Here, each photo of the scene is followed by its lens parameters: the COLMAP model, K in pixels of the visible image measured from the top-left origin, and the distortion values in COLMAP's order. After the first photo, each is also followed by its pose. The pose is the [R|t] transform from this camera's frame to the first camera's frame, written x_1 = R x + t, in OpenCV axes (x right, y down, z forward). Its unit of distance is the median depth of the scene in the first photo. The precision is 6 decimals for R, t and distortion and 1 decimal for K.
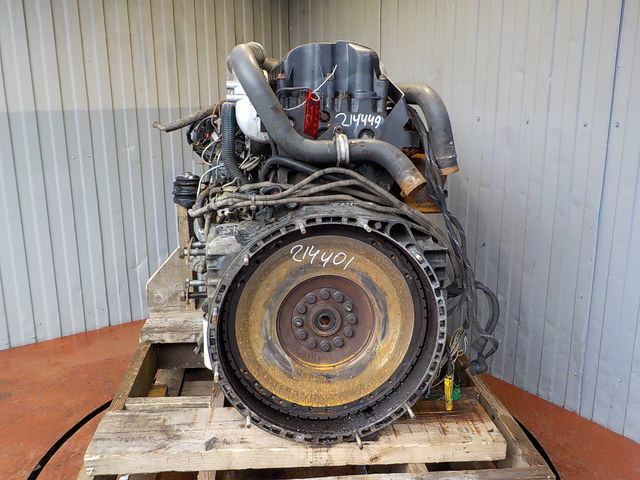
lens RADIAL K [[602.4, 0, 318.9], [0, 602.4, 236.9], [0, 0, 1]] dist [0.019935, 0.000000]
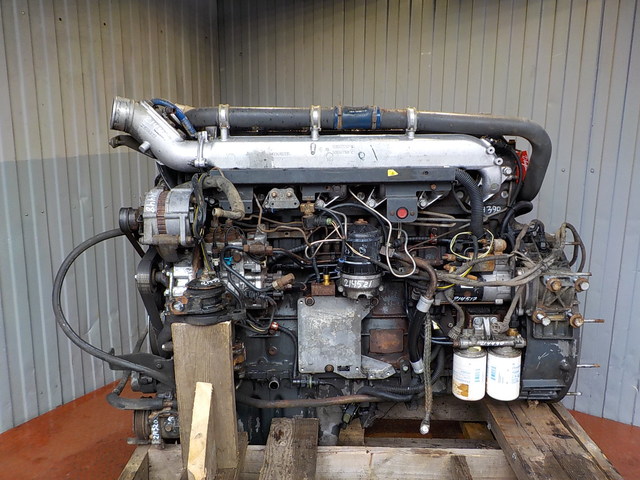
lens RADIAL K [[602.4, 0, 321.1], [0, 602.4, 238.8], [0, 0, 1]] dist [0.019935, 0.000000]
pose [[0.915554, -0.071898, 0.395717, -0.363524], [0.083389, 0.996446, -0.011888, -0.052095], [-0.393456, 0.043883, 0.918295, 0.049573]]
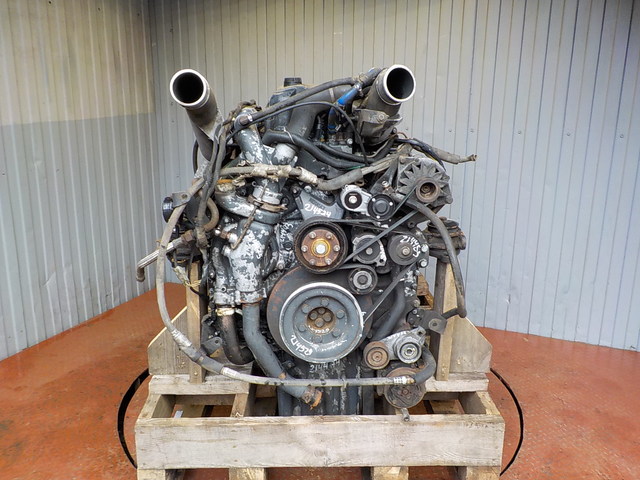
lens RADIAL K [[602.4, 0, 322.9], [0, 602.4, 240.1], [0, 0, 1]] dist [0.019935, 0.000000]
pose [[0.841230, -0.124030, 0.526260, -0.477187], [0.117294, 0.992017, 0.046305, -0.013709], [-0.527802, 0.022774, 0.849062, -0.085012]]
